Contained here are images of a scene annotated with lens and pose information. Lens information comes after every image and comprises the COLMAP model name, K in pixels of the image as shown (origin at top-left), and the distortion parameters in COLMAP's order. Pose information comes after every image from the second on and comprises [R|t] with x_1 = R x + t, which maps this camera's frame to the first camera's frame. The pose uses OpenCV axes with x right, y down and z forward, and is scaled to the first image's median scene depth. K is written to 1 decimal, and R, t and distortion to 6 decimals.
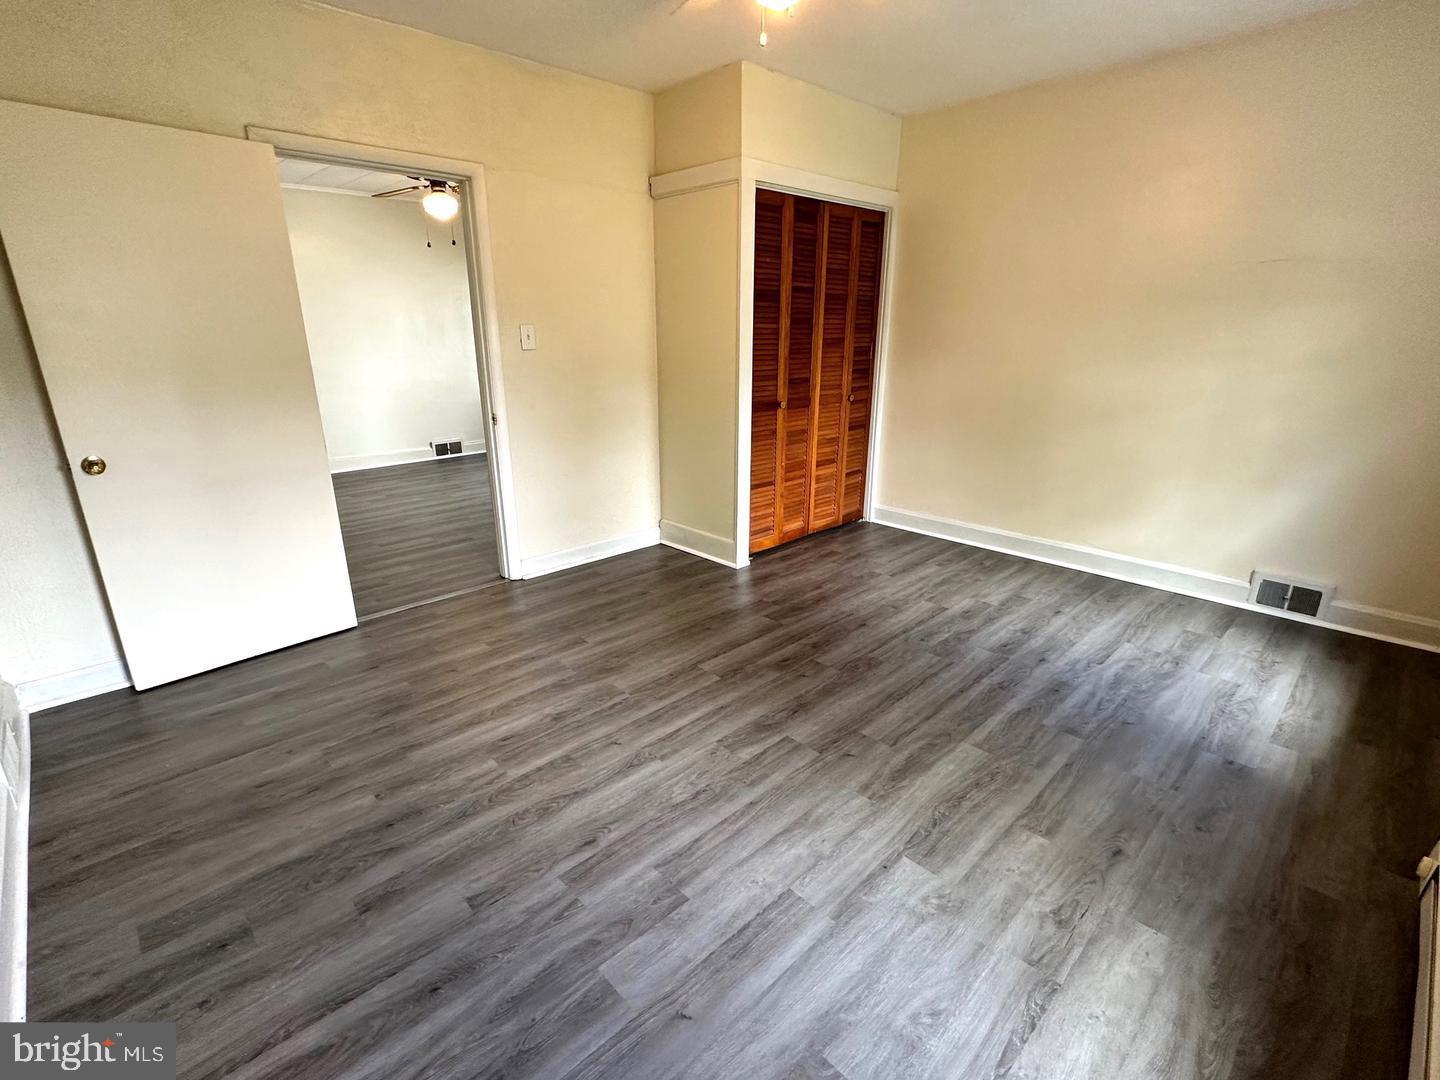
lens RADIAL K [[680.9, 0, 717.7], [0, 680.9, 540.5], [0, 0, 1]] dist [0.000019, -0.000988]
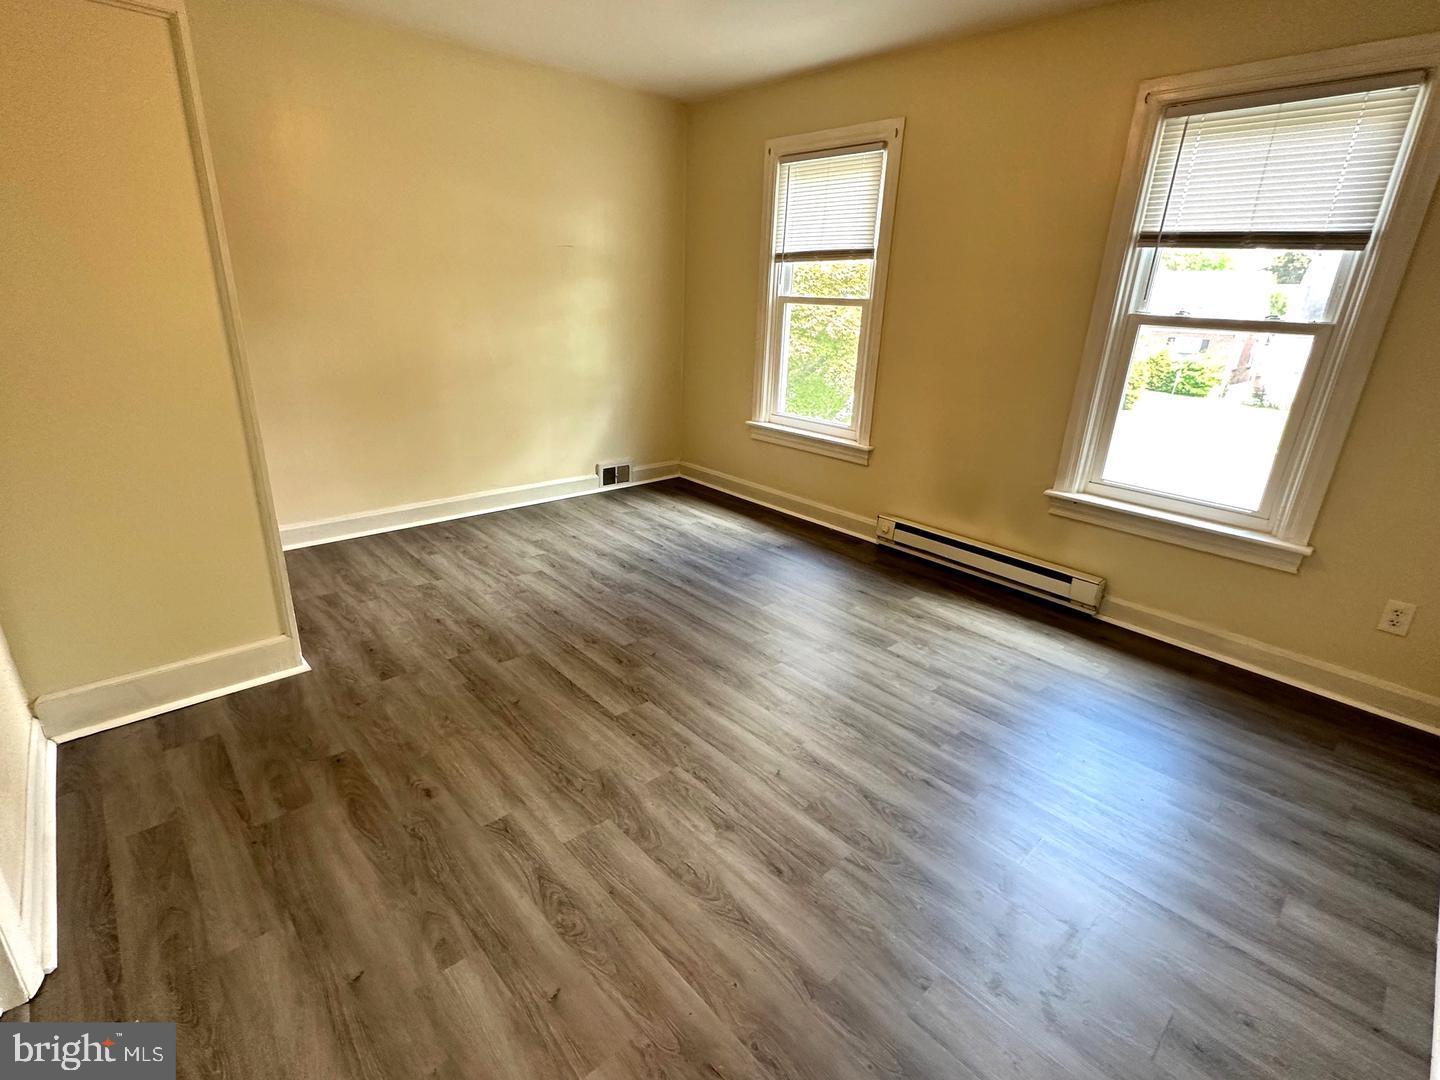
lens RADIAL K [[680.9, 0, 723.8], [0, 680.9, 544.9], [0, 0, 1]] dist [0.000019, -0.000988]
pose [[0.015575, -0.343948, 0.938859, -0.764958], [0.261277, 0.907749, 0.328217, -0.252422], [-0.965138, 0.240191, 0.104004, 0.767224]]
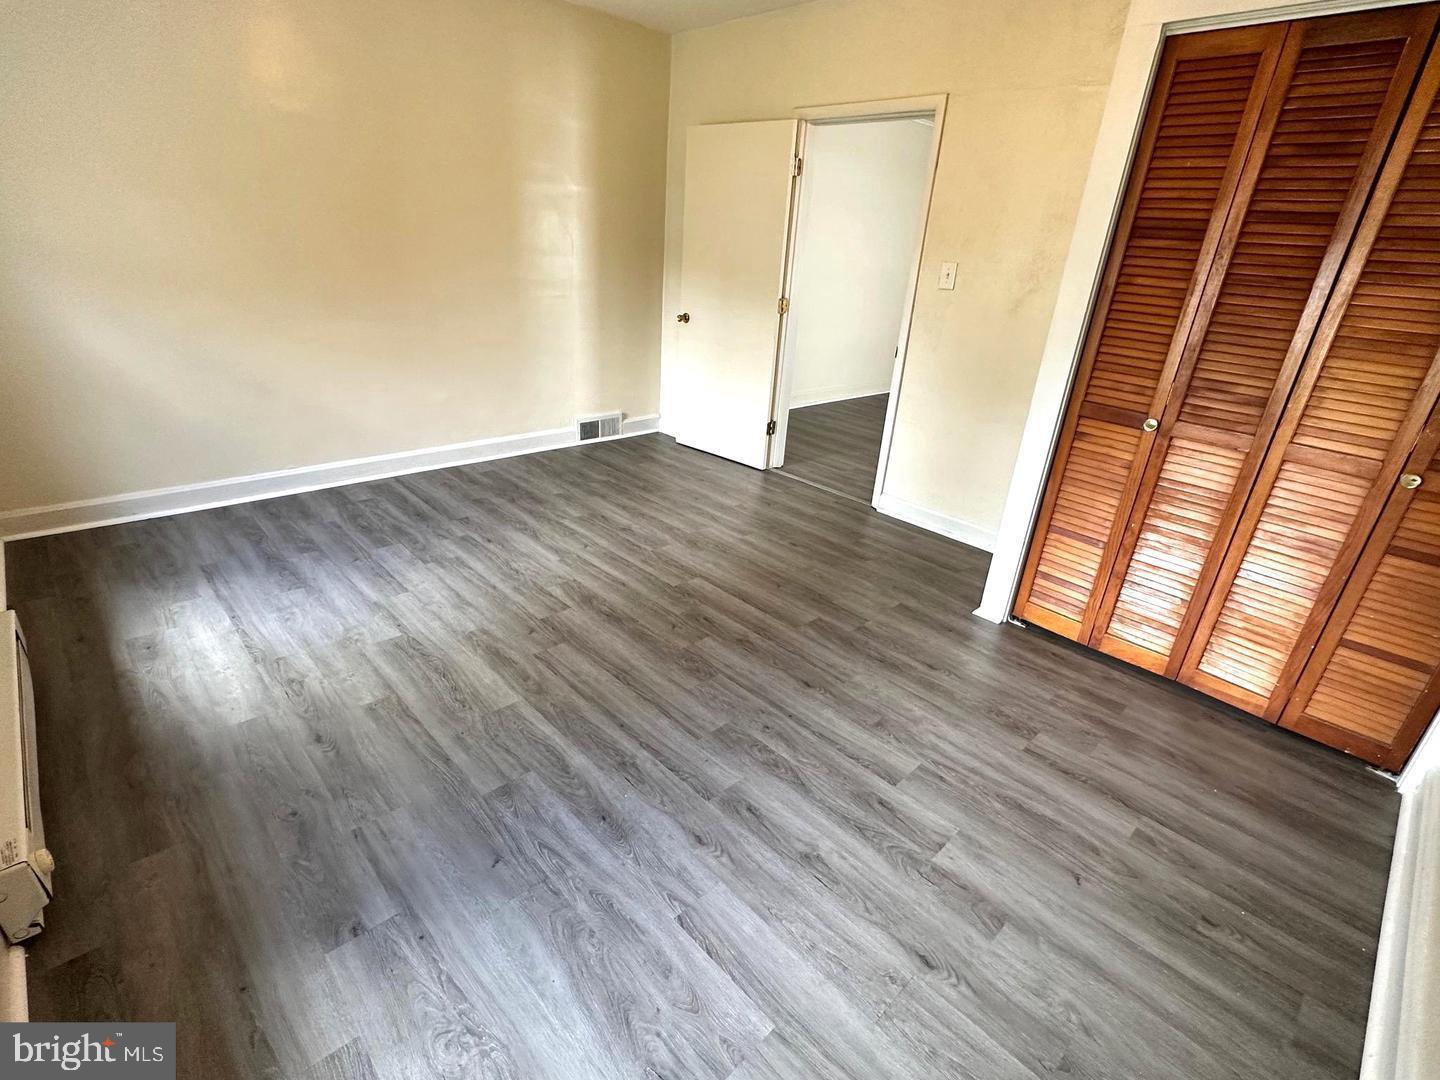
lens RADIAL K [[680.9, 0, 720.0], [0, 680.9, 539.7], [0, 0, 1]] dist [0.000019, -0.000988]
pose [[0.000429, 0.401801, -0.915727, 0.966362], [-0.362601, 0.853469, 0.374313, -0.291597], [0.931944, 0.331883, 0.146059, 0.891381]]
